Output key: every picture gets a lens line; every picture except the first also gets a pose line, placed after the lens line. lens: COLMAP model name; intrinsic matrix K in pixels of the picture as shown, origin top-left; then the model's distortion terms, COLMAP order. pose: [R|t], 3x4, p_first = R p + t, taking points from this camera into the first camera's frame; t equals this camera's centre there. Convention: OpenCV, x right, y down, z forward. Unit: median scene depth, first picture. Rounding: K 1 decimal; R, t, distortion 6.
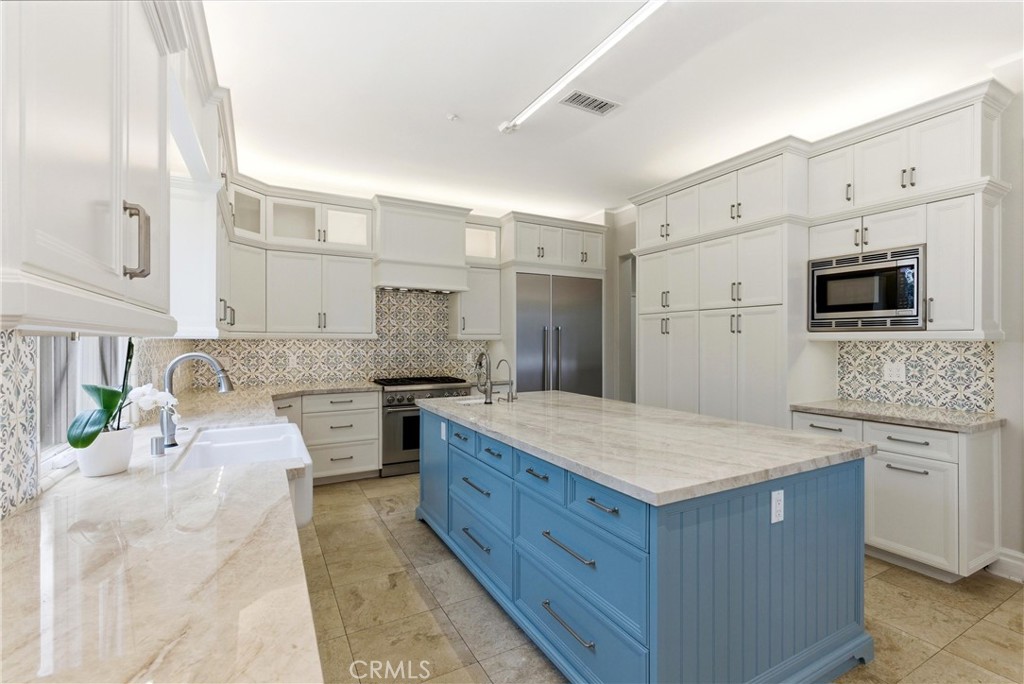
lens RADIAL K [[477.7, 0, 518.8], [0, 477.7, 341.8], [0, 0, 1]] dist [-0.001164, 0.000764]
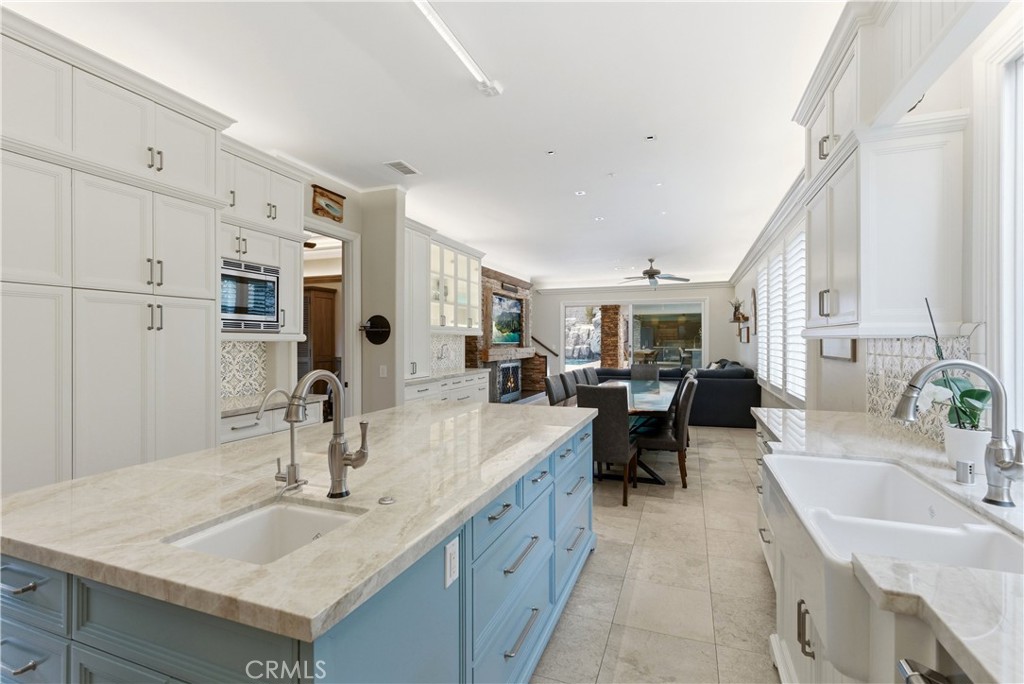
lens RADIAL K [[477.7, 0, 515.6], [0, 477.7, 341.6], [0, 0, 1]] dist [-0.001164, 0.000764]
pose [[-0.654295, -0.005071, 0.756222, -0.528485], [-0.004833, 0.999985, 0.002524, -0.007137], [-0.756224, -0.002003, -0.654310, 1.279453]]
